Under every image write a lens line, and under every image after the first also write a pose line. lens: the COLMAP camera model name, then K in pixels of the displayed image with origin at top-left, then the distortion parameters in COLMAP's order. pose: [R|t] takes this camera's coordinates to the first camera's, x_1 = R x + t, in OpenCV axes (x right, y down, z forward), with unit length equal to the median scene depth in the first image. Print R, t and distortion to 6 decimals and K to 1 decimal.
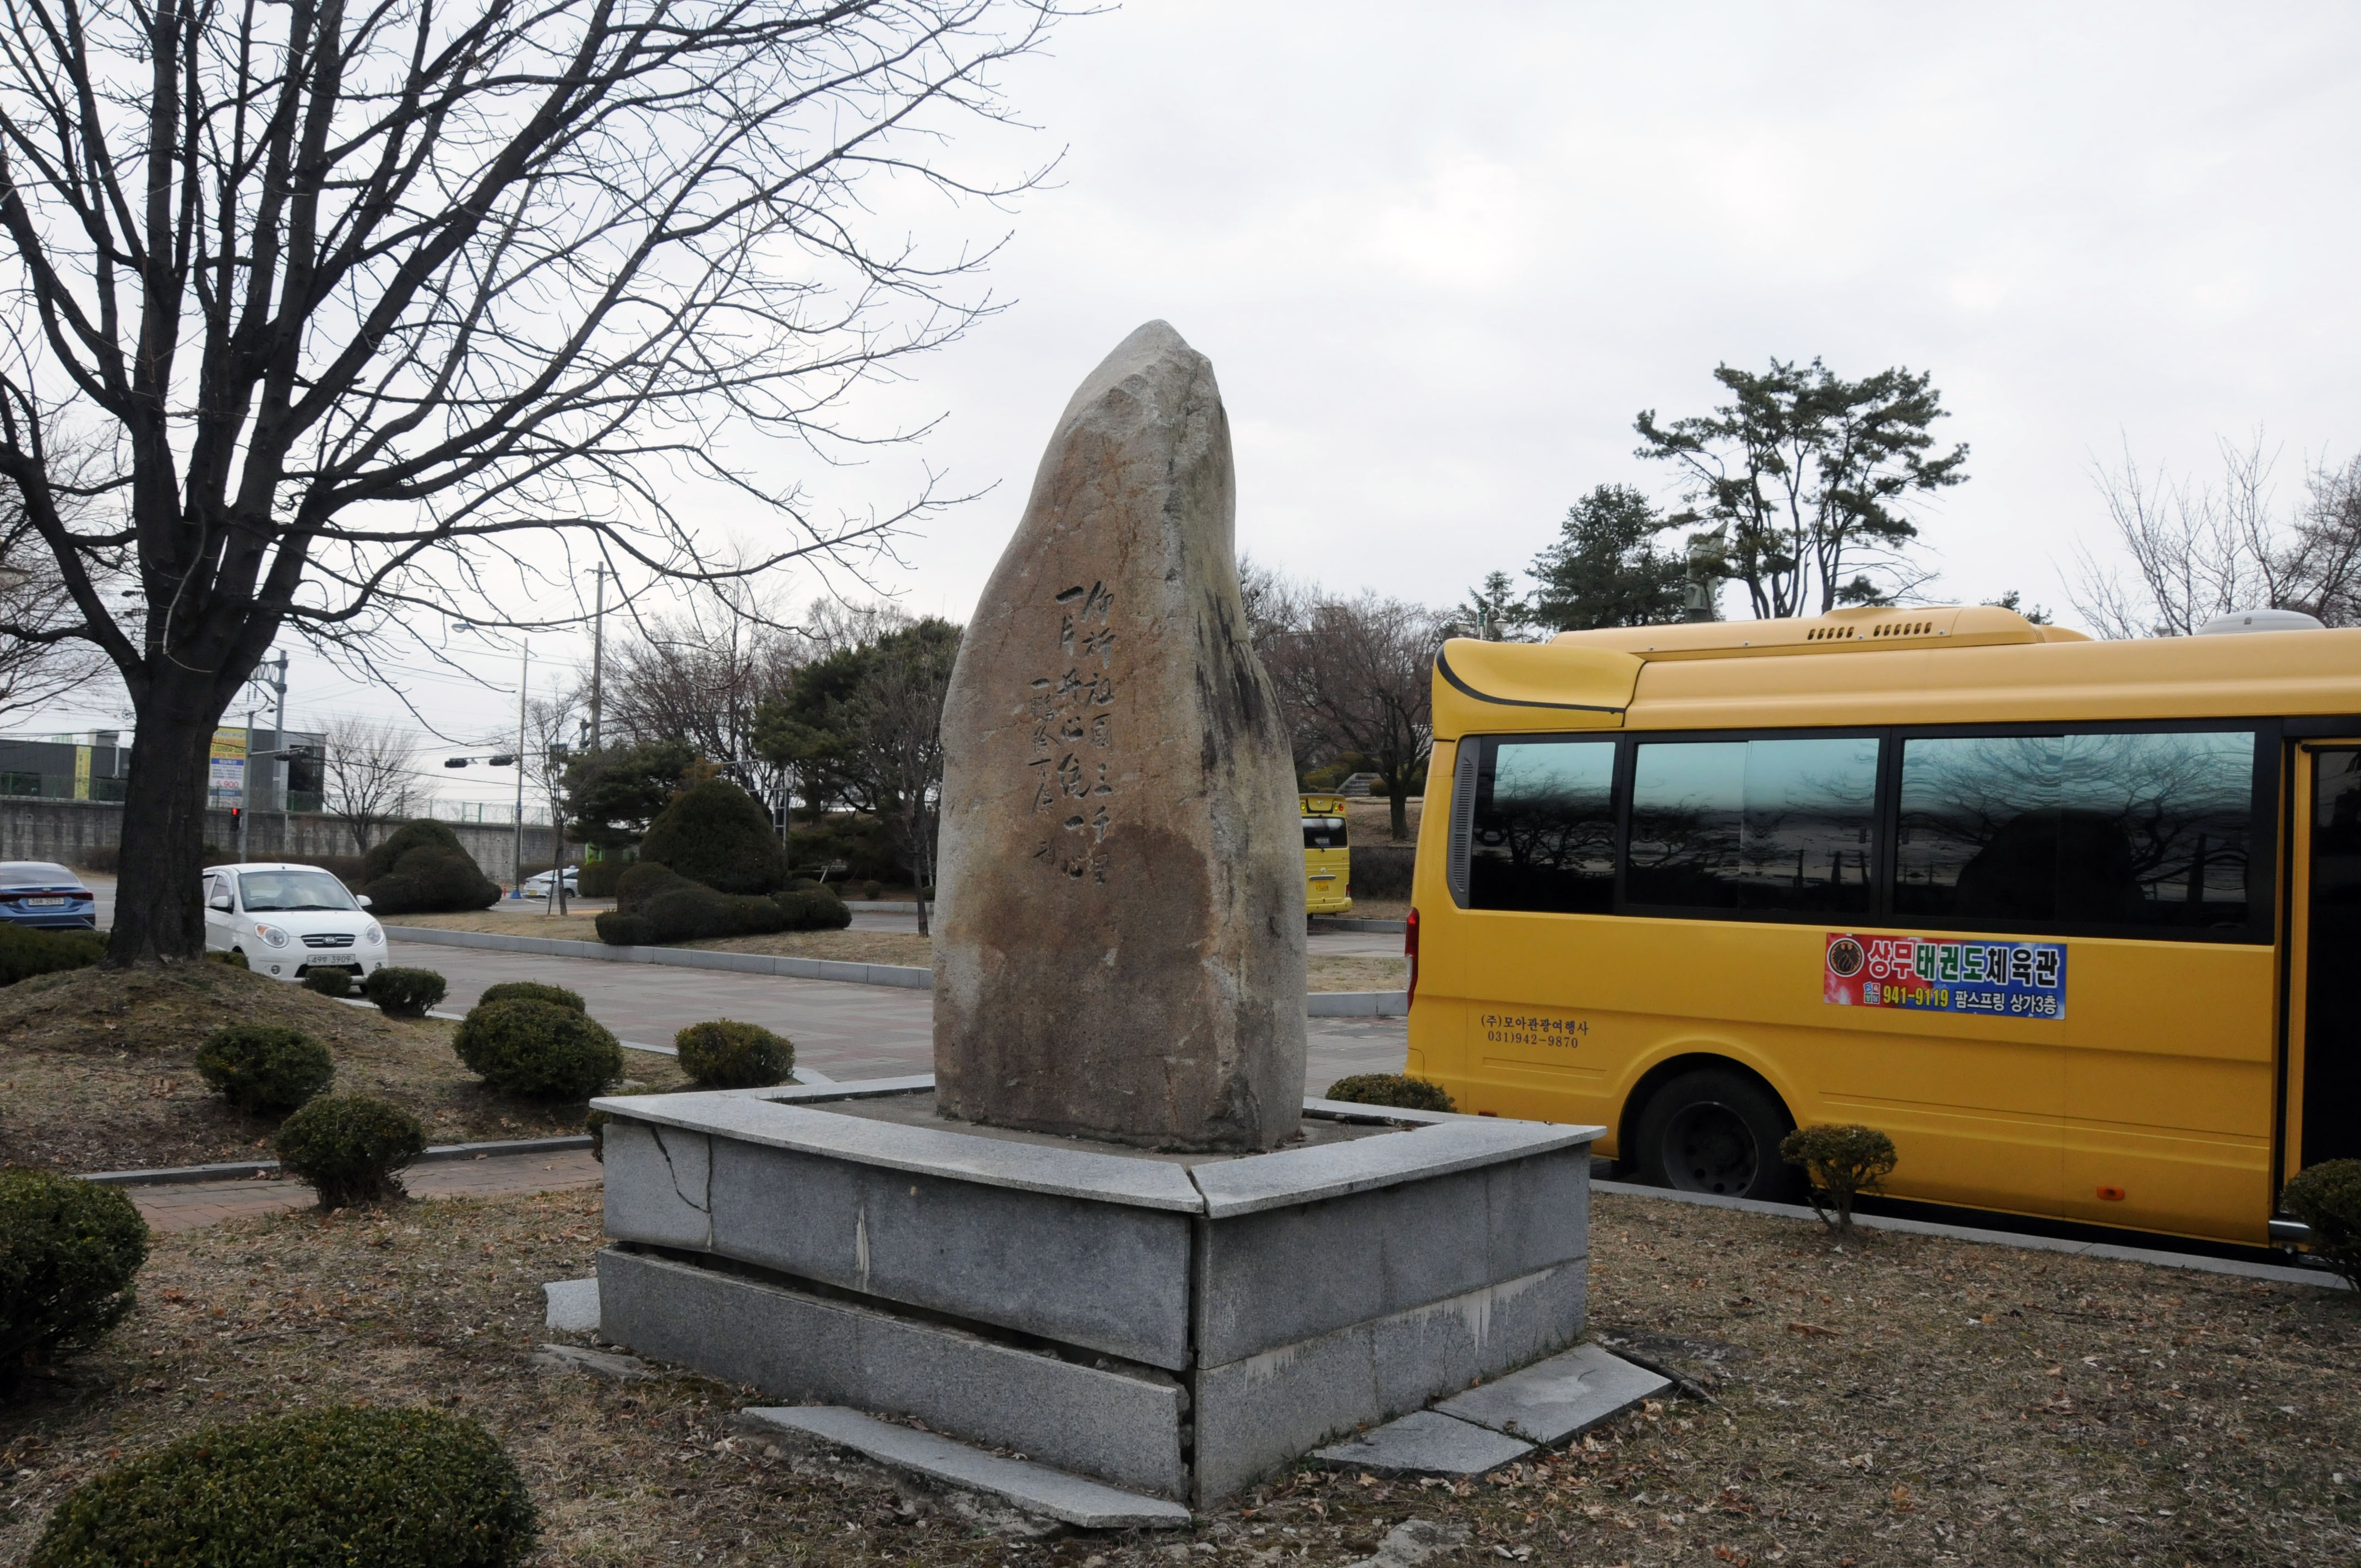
lens RADIAL K [[1849.0, 0, 1180.8], [0, 1849.0, 832.8], [0, 0, 1]] dist [-0.174531, 0.177356]
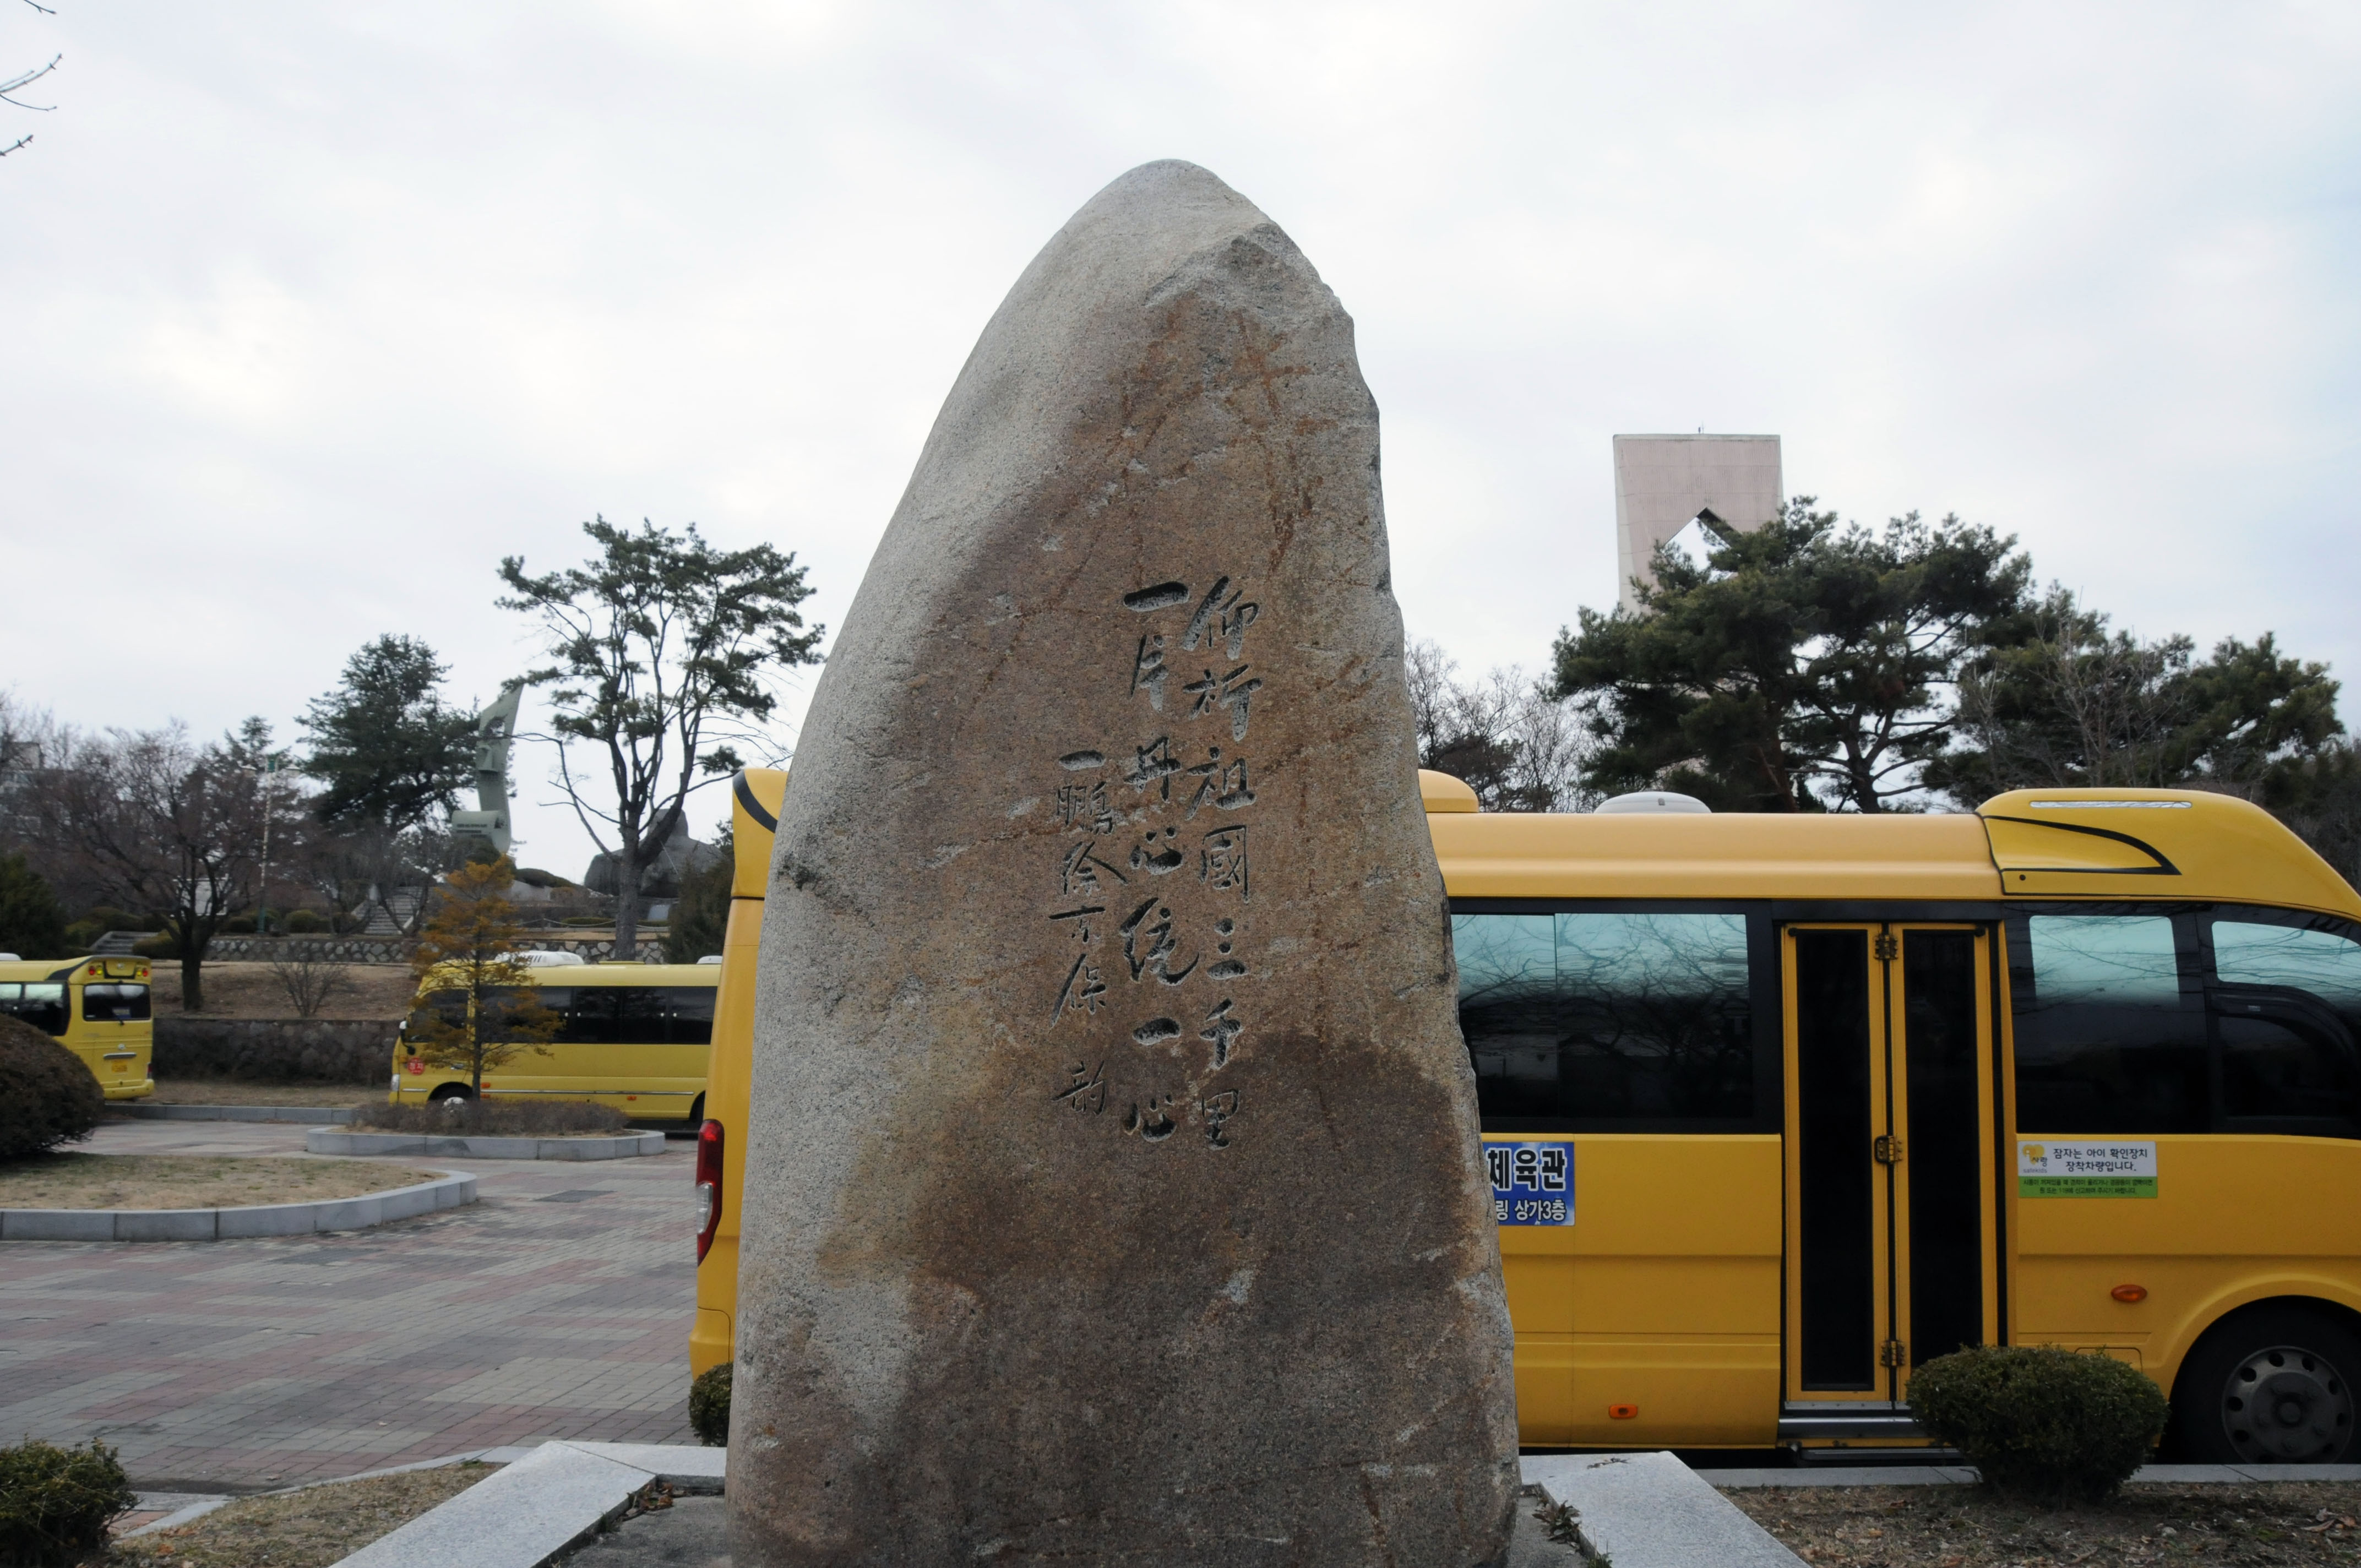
lens RADIAL K [[1849.0, 0, 1180.8], [0, 1849.0, 832.8], [0, 0, 1]] dist [-0.174531, 0.177356]
pose [[0.788279, 0.056702, 0.612699, -0.185622], [0.000575, 0.995677, -0.092884, -0.006405], [-0.615317, 0.073571, 0.784839, 0.291762]]
